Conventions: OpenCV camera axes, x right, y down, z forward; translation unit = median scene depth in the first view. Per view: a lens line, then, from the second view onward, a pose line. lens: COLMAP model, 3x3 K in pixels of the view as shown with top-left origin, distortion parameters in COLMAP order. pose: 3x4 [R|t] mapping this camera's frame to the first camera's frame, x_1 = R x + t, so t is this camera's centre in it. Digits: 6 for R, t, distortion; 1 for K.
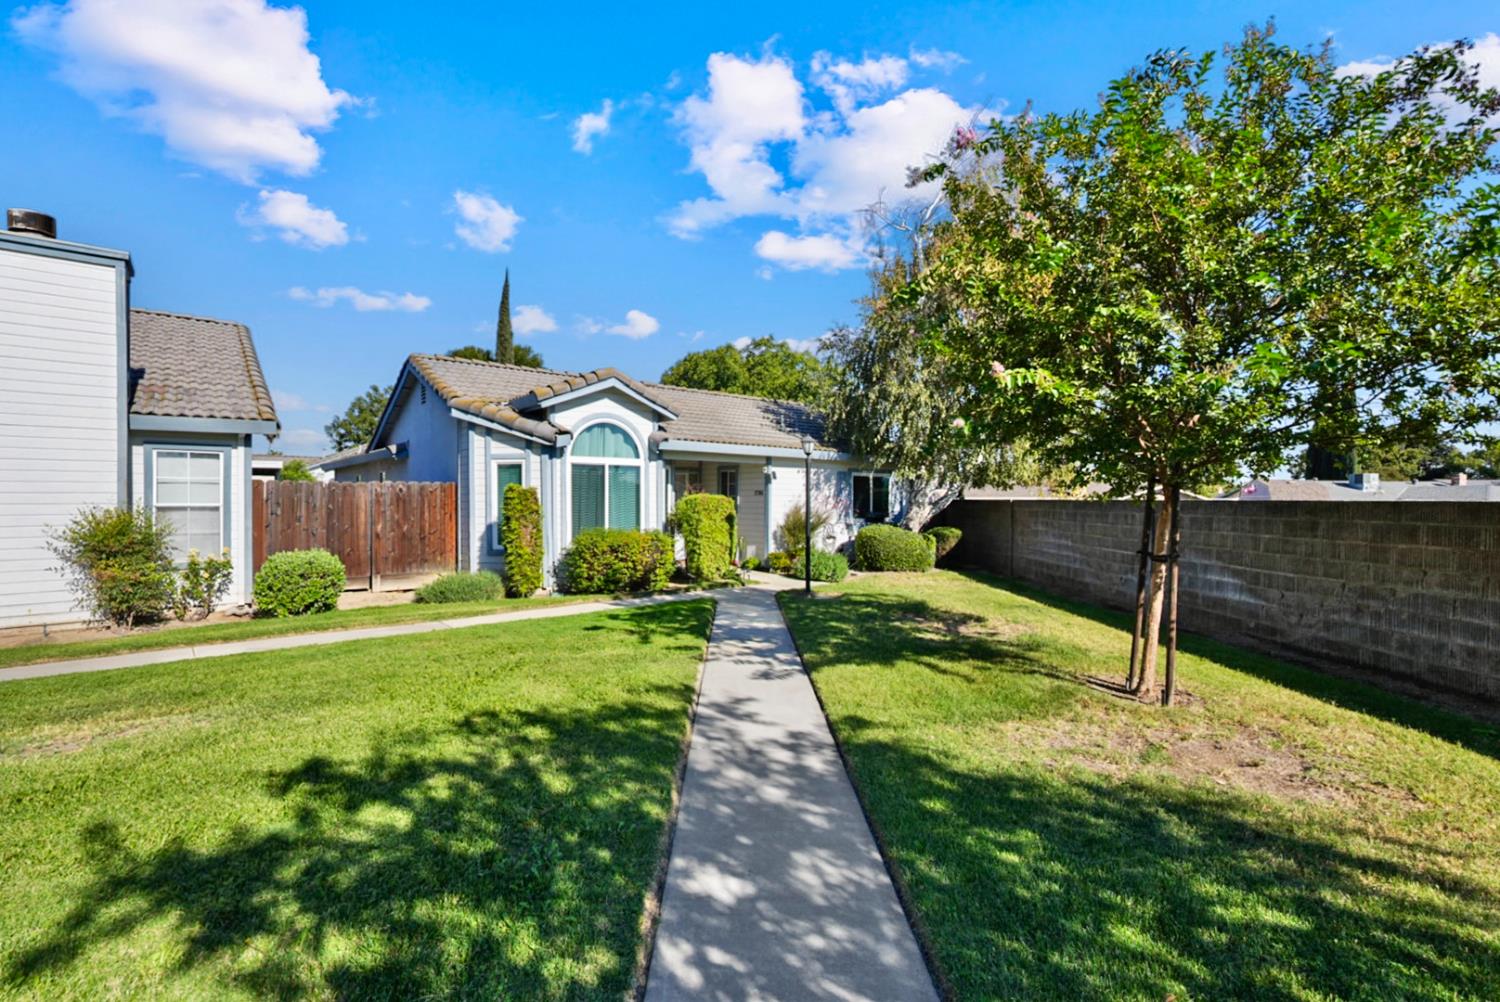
lens RADIAL K [[663.7, 0, 750.0], [0, 663.7, 501.0], [0, 0, 1]] dist [-0.005164, 0.001087]
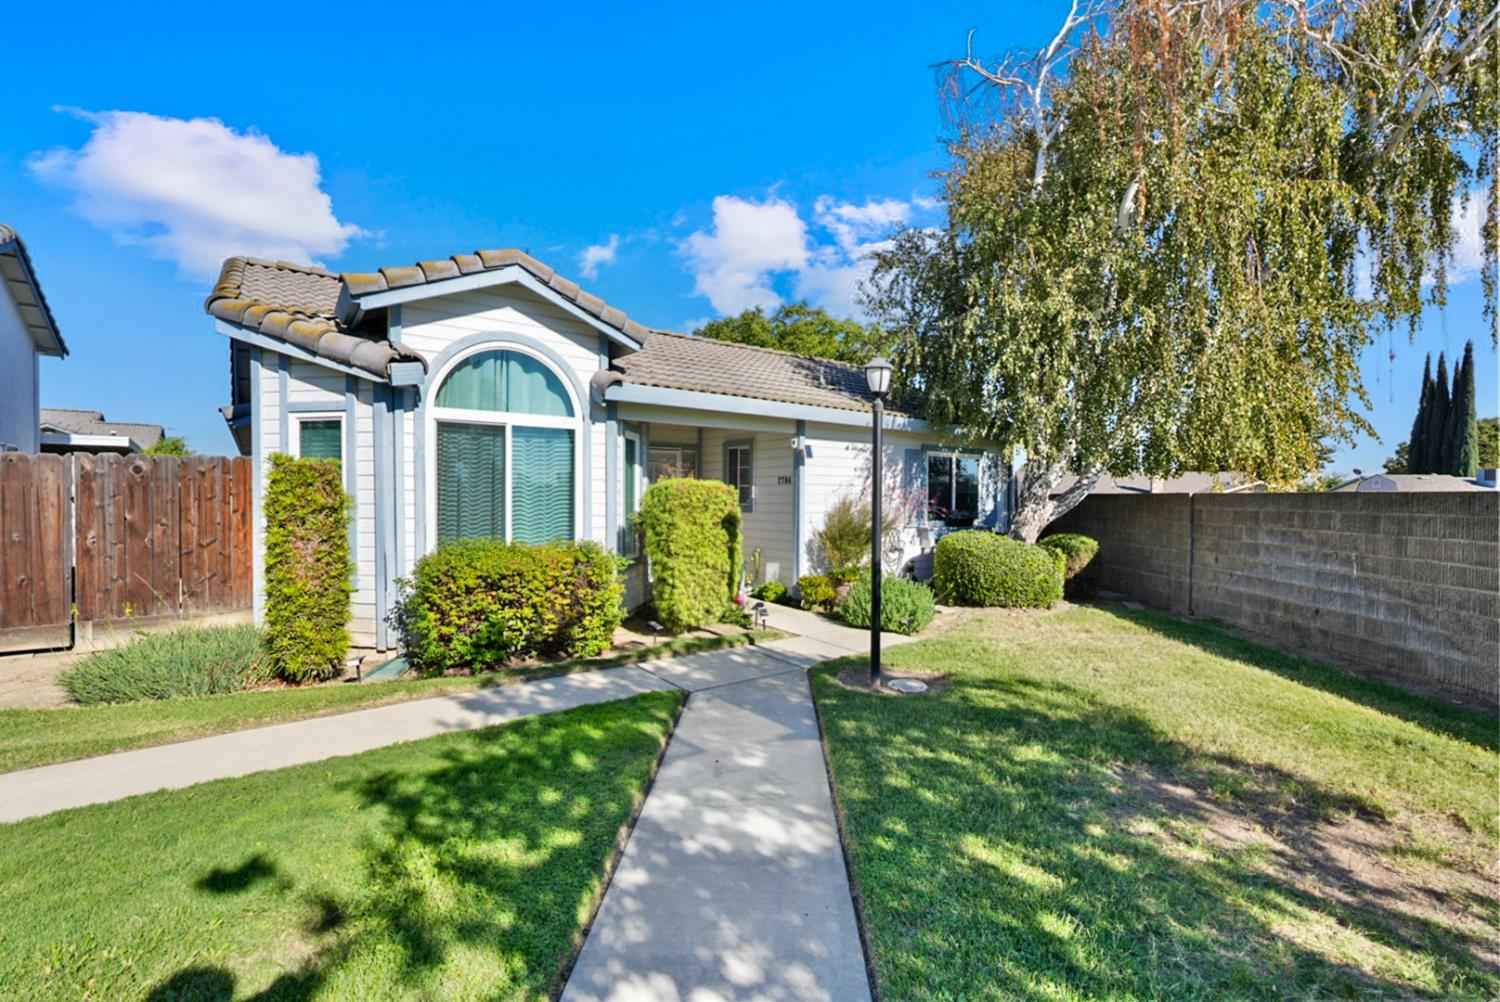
lens RADIAL K [[663.7, 0, 750.0], [0, 663.7, 501.0], [0, 0, 1]] dist [-0.005164, 0.001087]
pose [[0.998556, 0.004428, -0.053546, 0.016741], [-0.004168, 0.999979, 0.004966, 0.005311], [0.053567, -0.004736, 0.998553, 0.423422]]
